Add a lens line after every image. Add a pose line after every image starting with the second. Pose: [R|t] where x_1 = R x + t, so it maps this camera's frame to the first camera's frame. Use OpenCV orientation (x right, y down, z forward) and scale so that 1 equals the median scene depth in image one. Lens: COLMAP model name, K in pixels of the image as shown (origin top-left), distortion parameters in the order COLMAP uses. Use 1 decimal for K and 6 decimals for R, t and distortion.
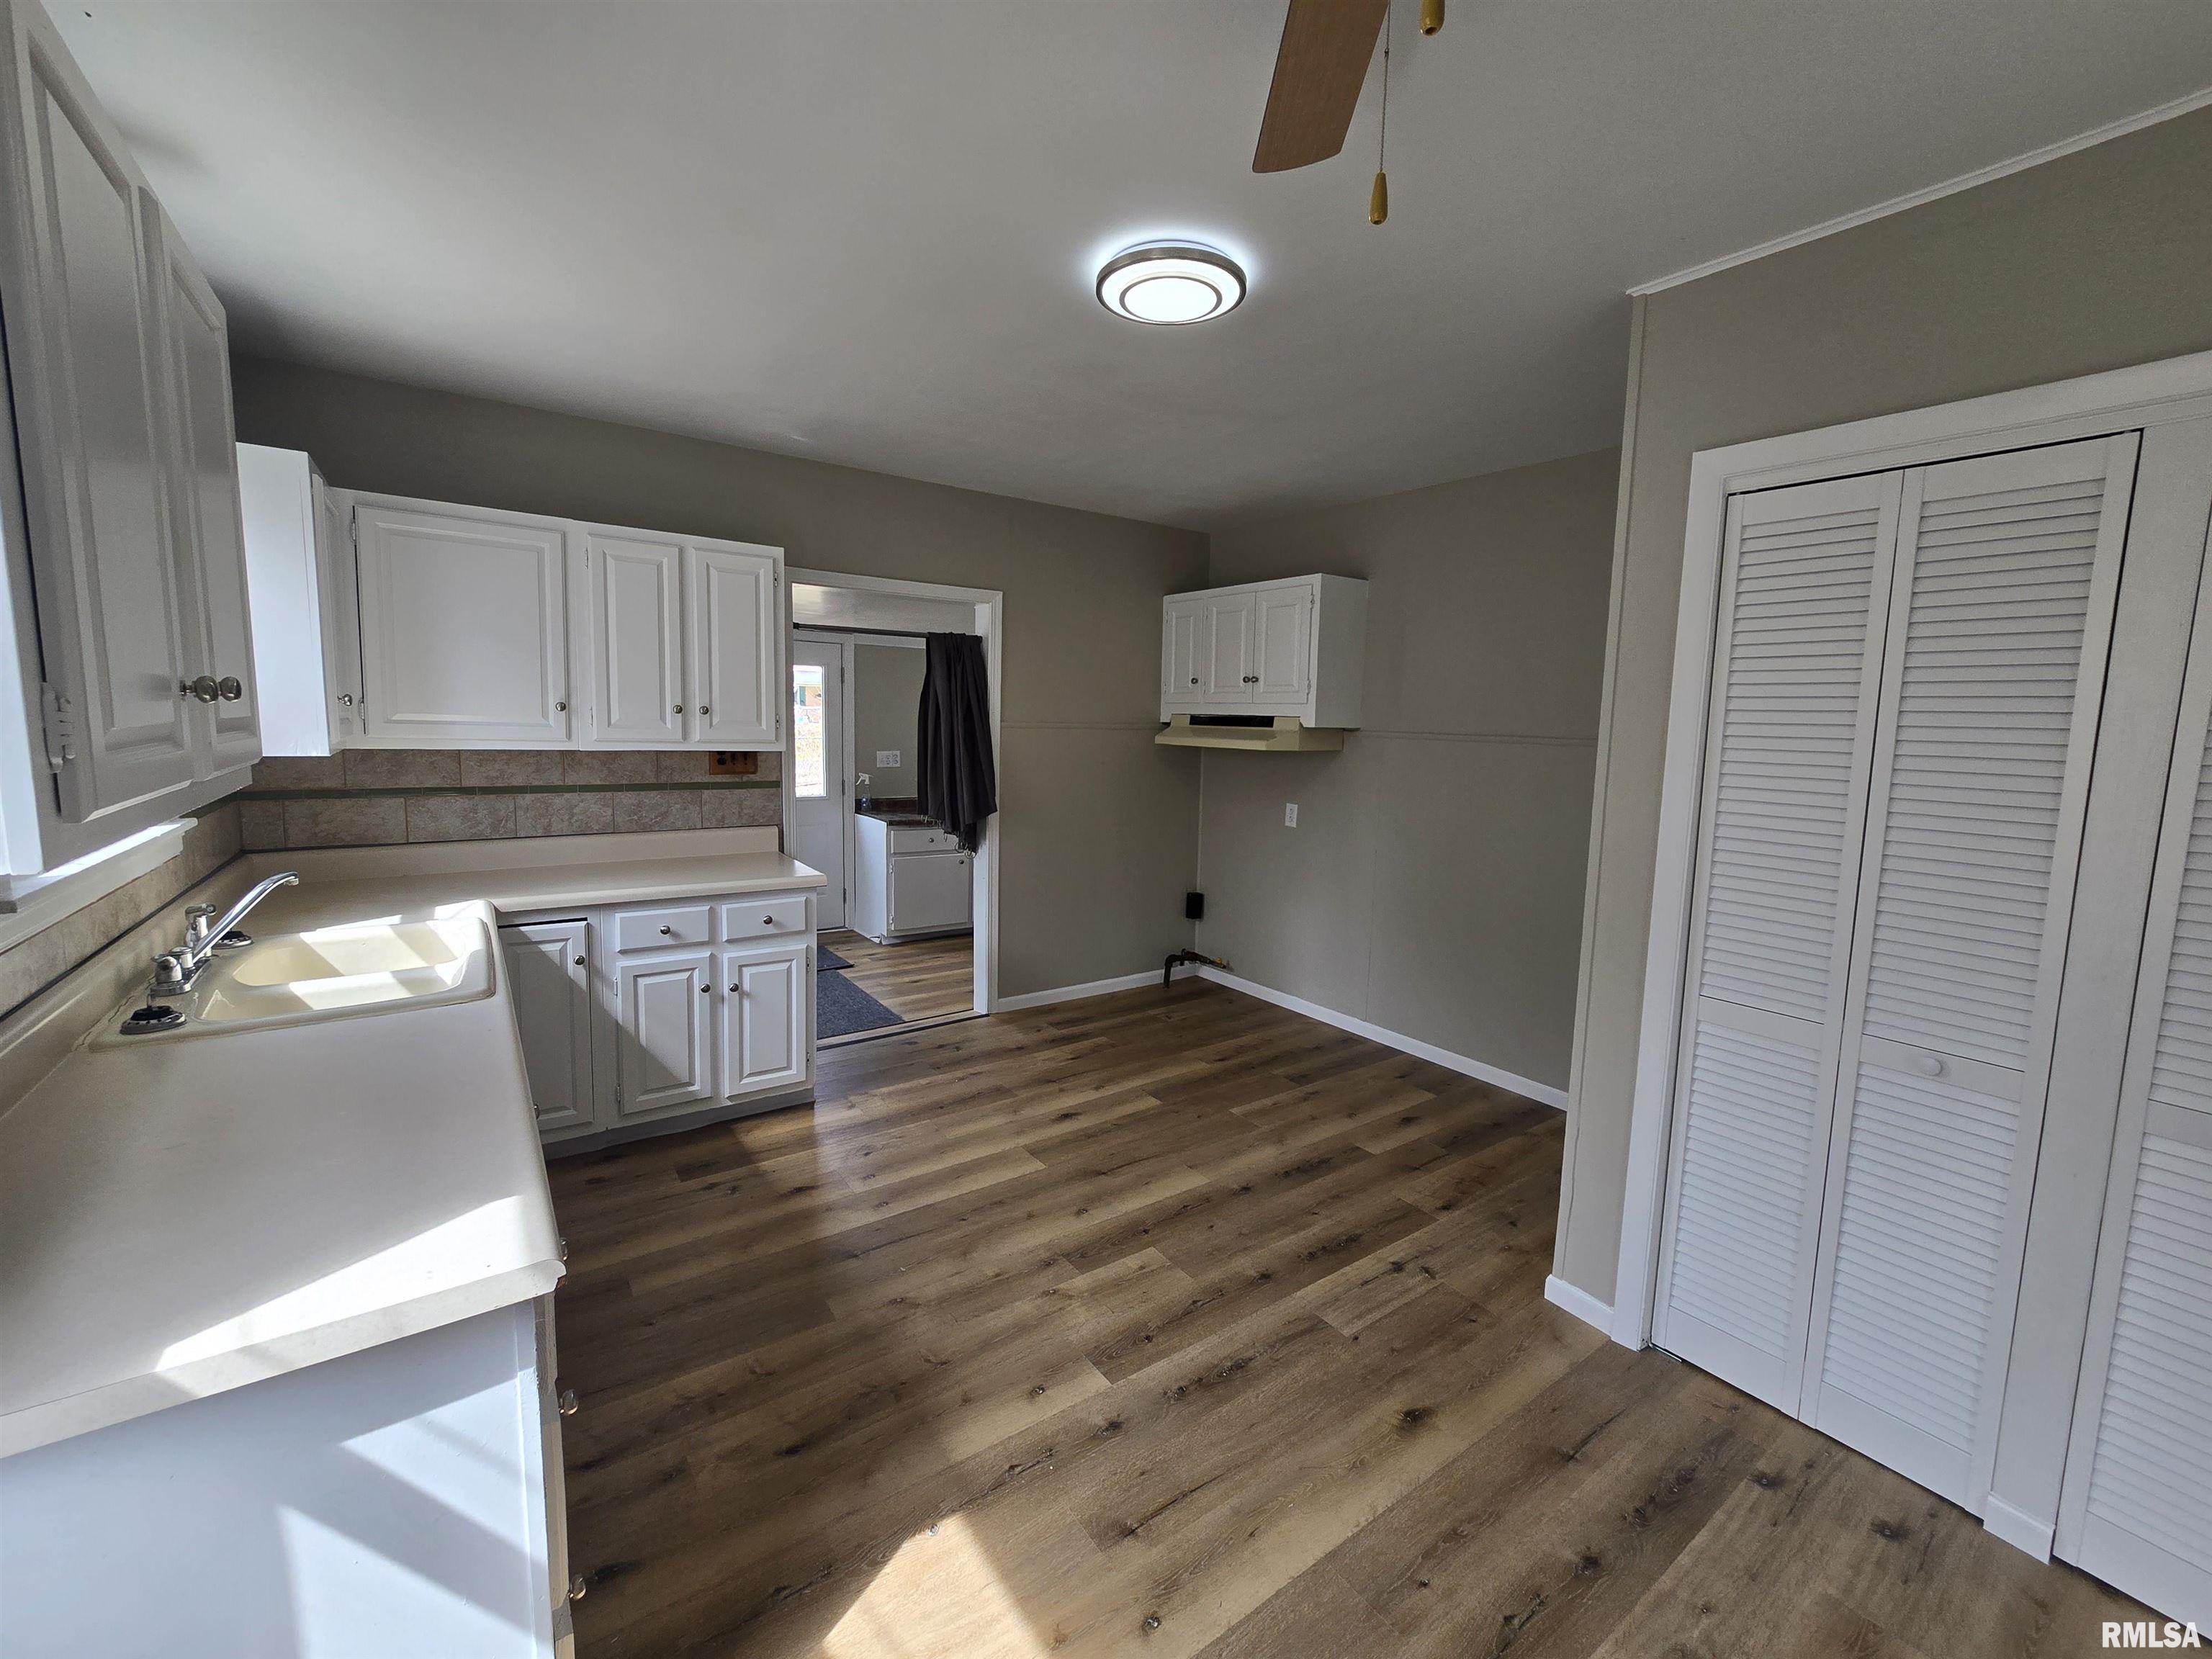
lens RADIAL K [[919.5, 0, 1109.7], [0, 919.5, 819.8], [0, 0, 1]] dist [0.004927, -0.001146]
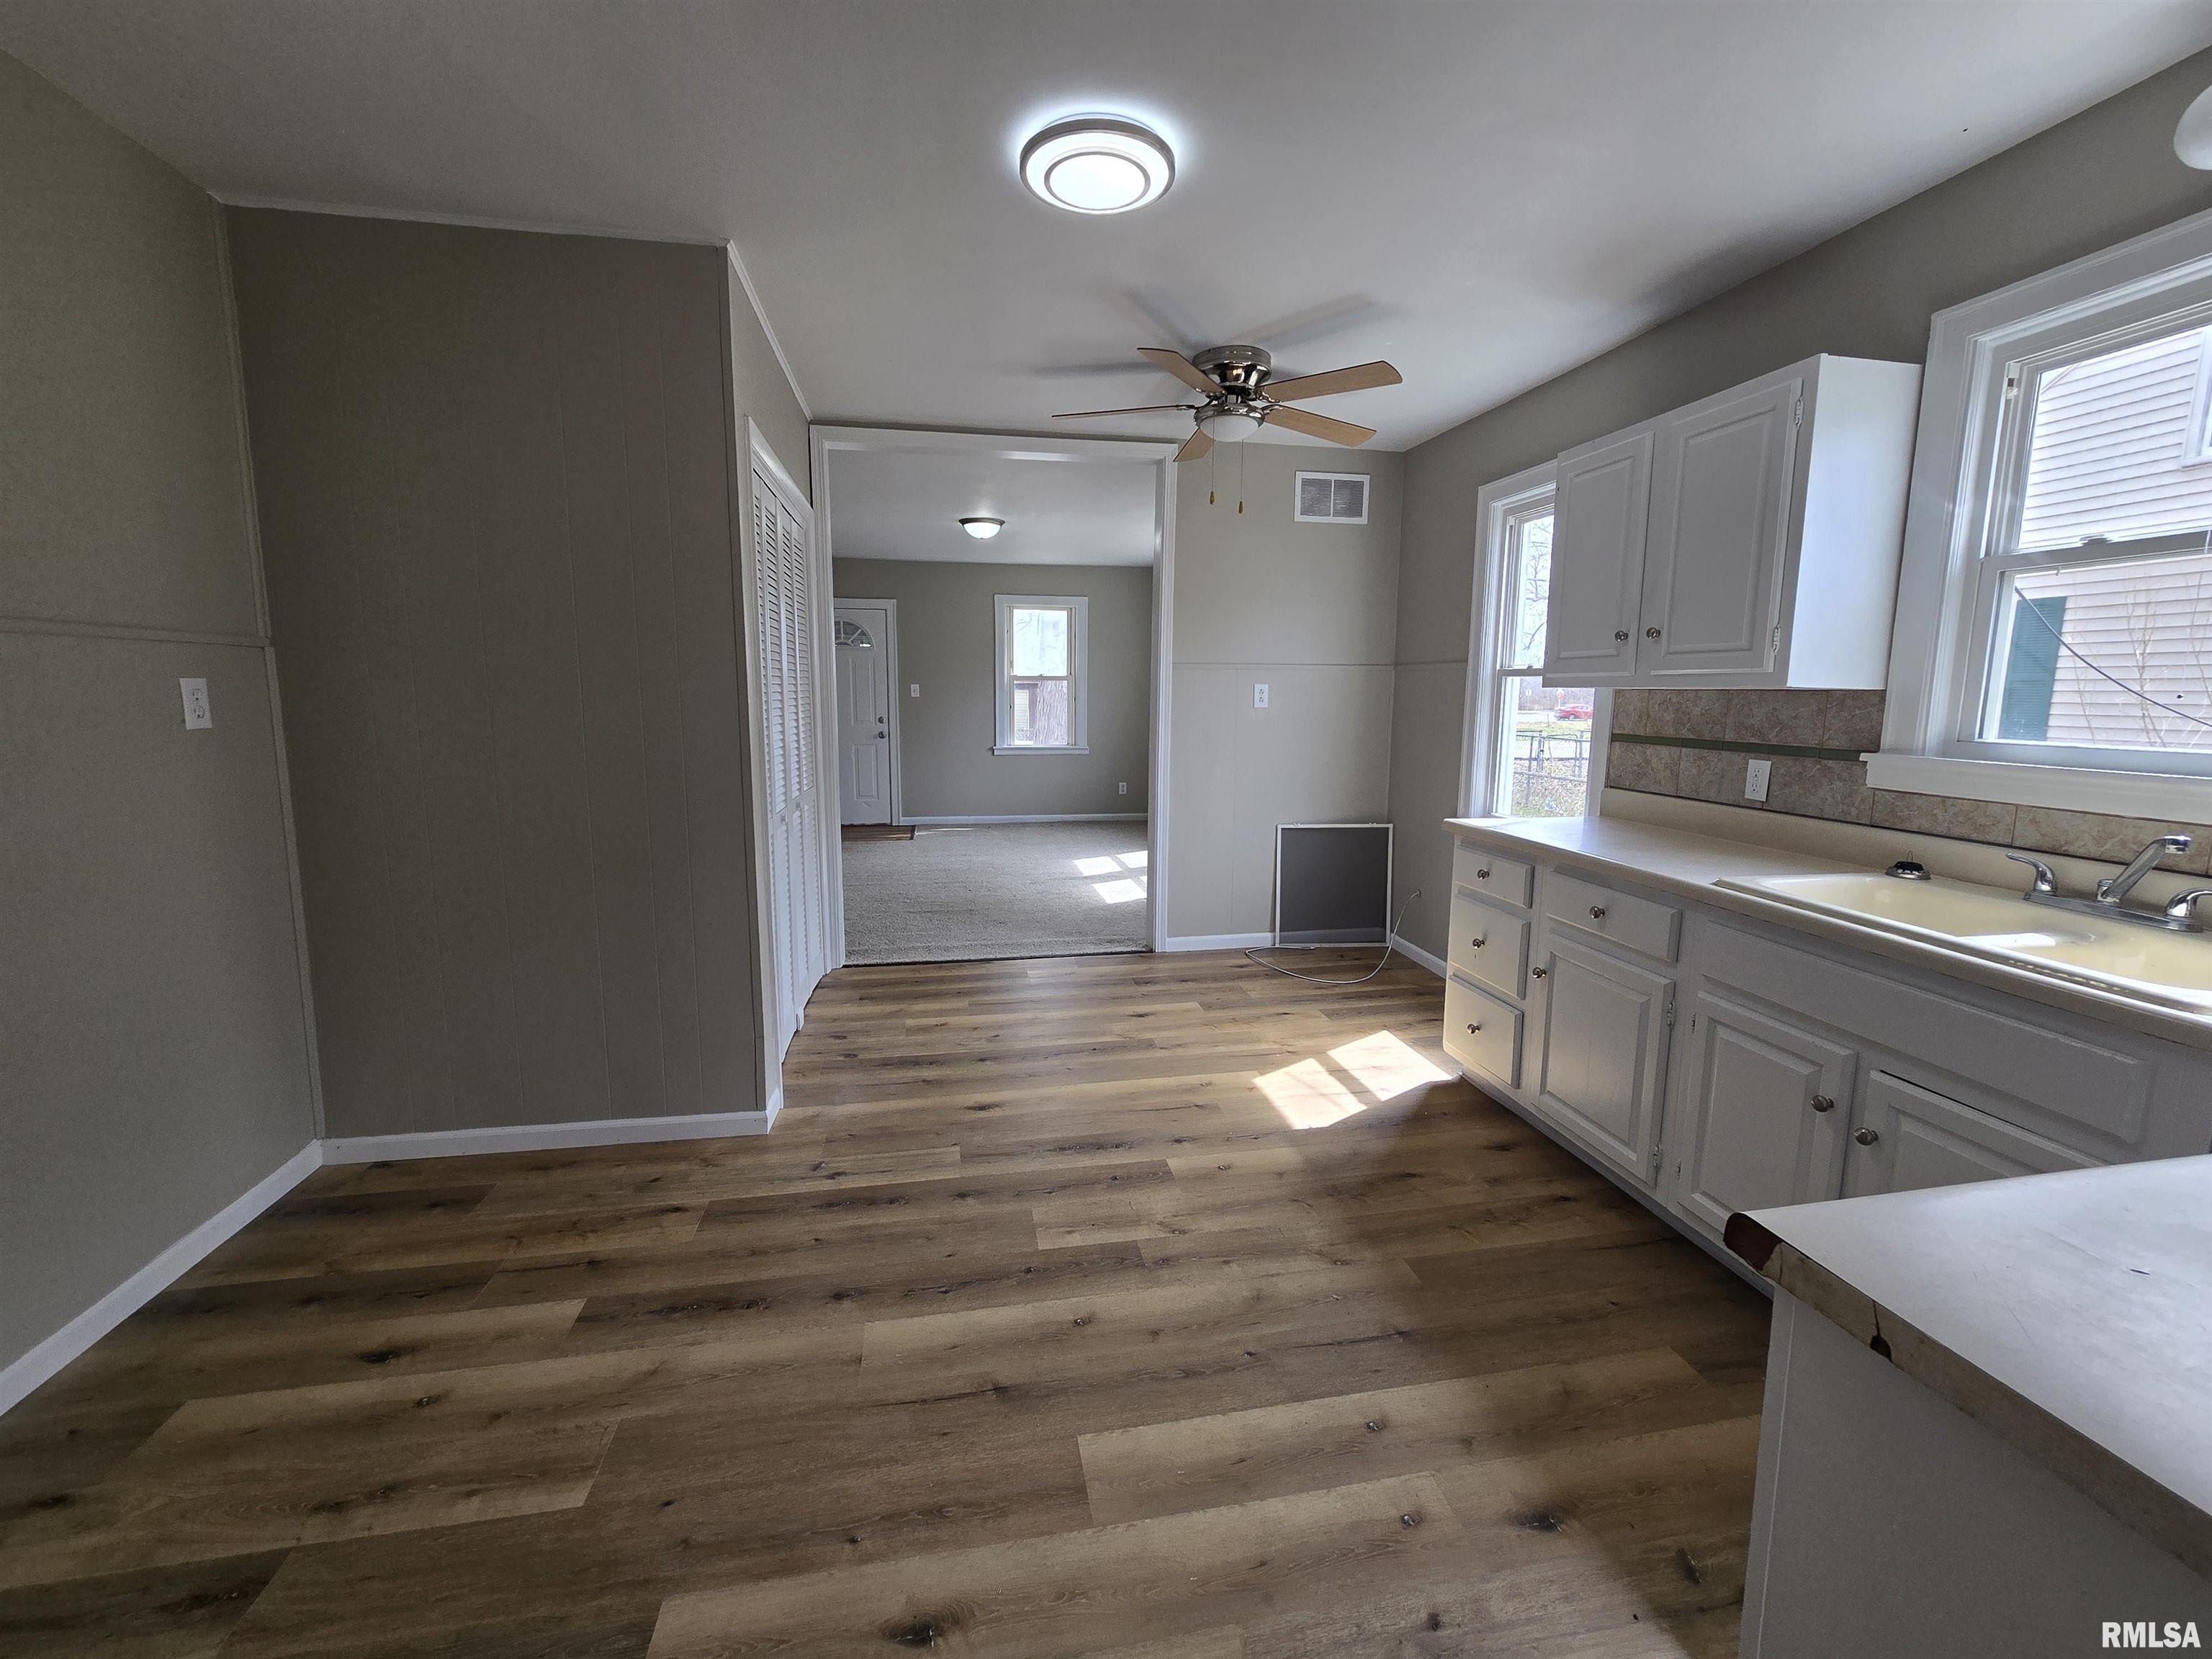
lens RADIAL K [[919.5, 0, 1099.8], [0, 919.5, 826.2], [0, 0, 1]] dist [0.004927, -0.001146]
pose [[-0.904652, -0.091405, 0.416234, -0.329916], [0.019359, 0.966903, 0.254408, -0.130275], [-0.425712, 0.238208, -0.872941, 1.667867]]
